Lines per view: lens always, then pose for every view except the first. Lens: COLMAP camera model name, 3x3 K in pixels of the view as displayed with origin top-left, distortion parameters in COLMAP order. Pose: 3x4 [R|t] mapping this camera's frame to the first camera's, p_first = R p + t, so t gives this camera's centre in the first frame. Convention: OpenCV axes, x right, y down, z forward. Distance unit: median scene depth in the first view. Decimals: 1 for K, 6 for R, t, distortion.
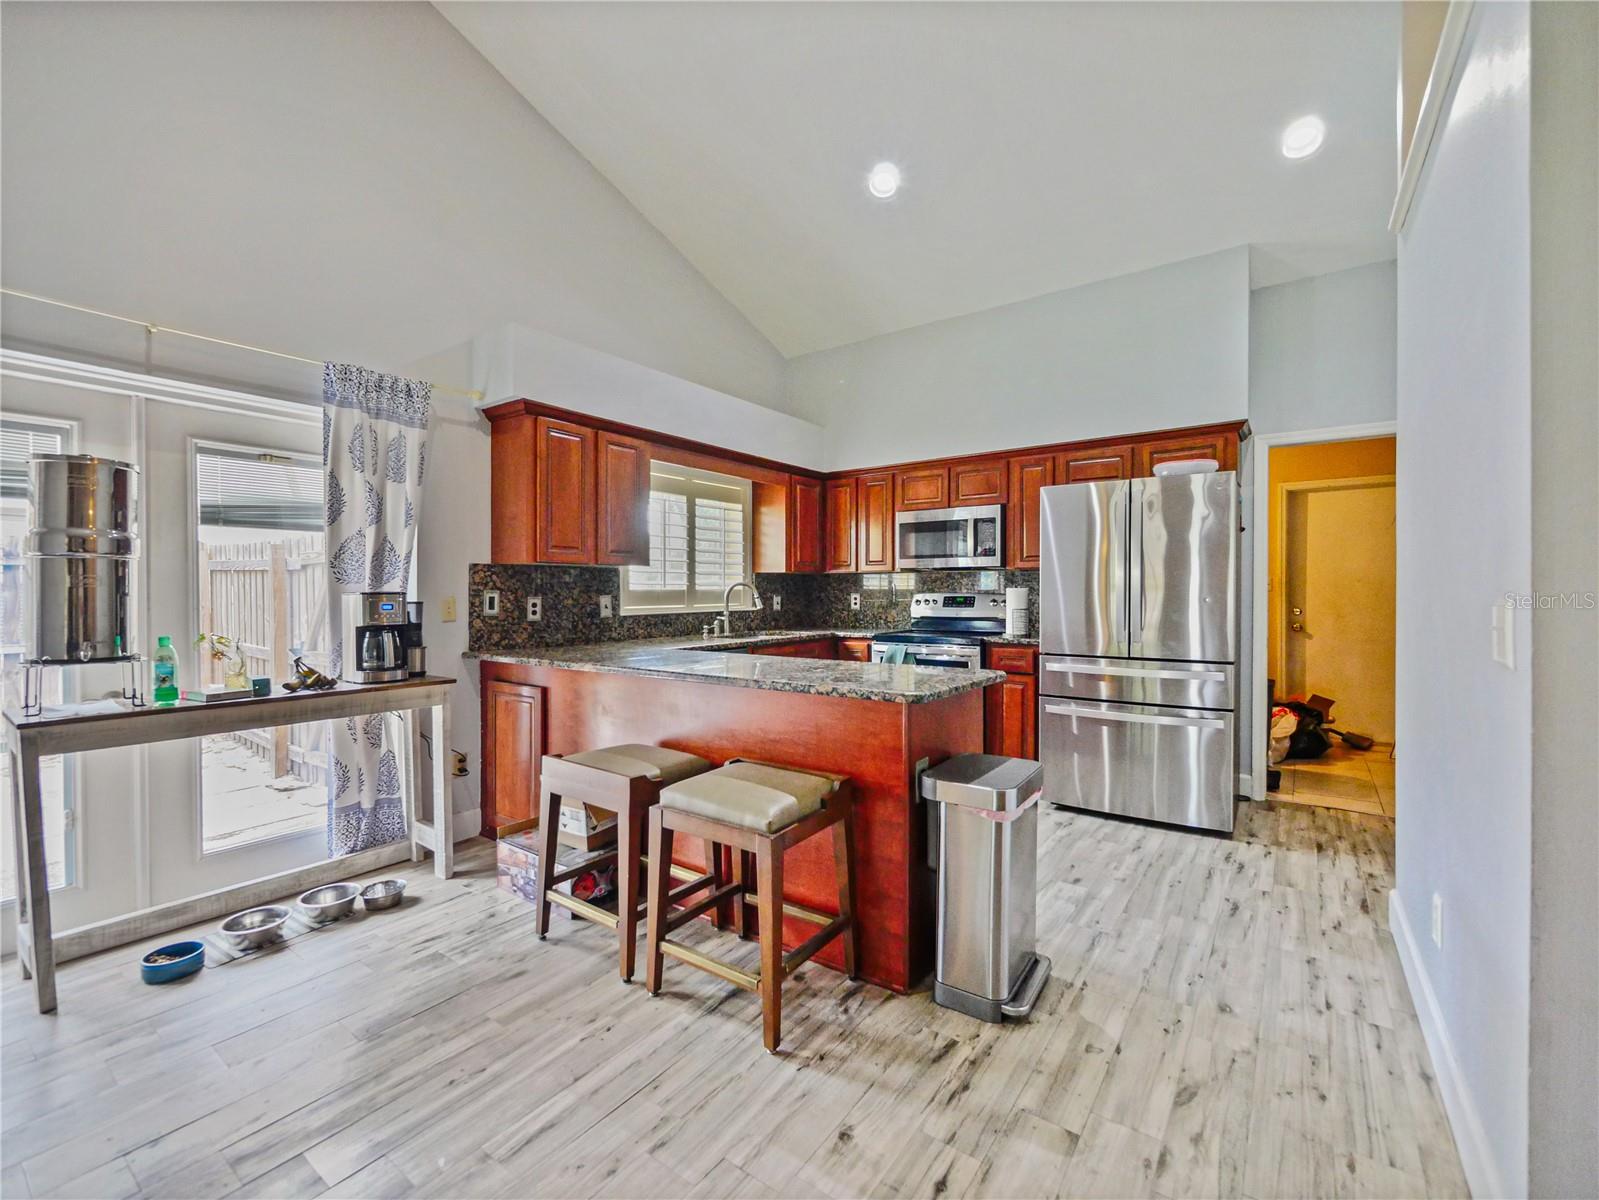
lens RADIAL K [[693.9, 0, 799.5], [0, 693.9, 600.0], [0, 0, 1]] dist [-0.001947, -0.000047]
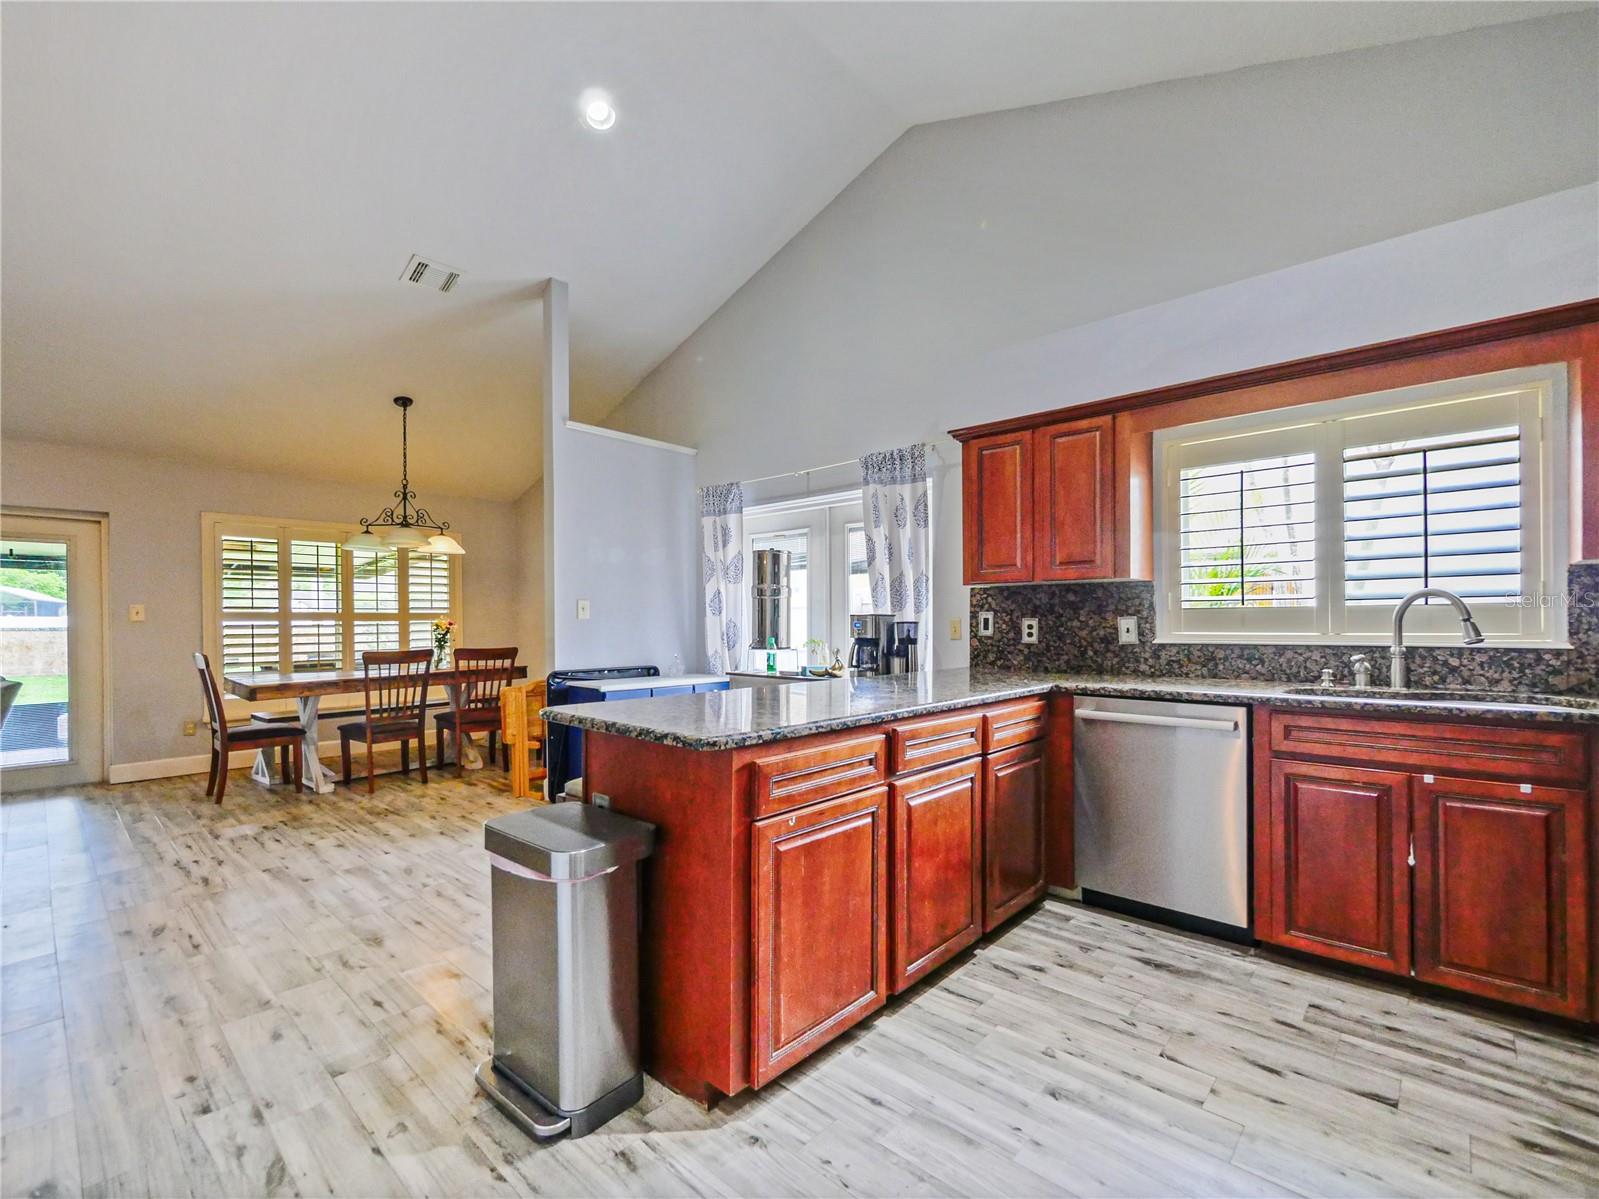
lens RADIAL K [[700.1, 0, 806.7], [0, 700.1, 626.3], [0, 0, 1]] dist [0.000941, 0.000203]
pose [[-0.104031, 0.012942, -0.994490, 0.627732], [-0.006140, 0.999888, 0.013654, -0.004758], [0.994555, 0.007526, -0.103940, 0.806795]]
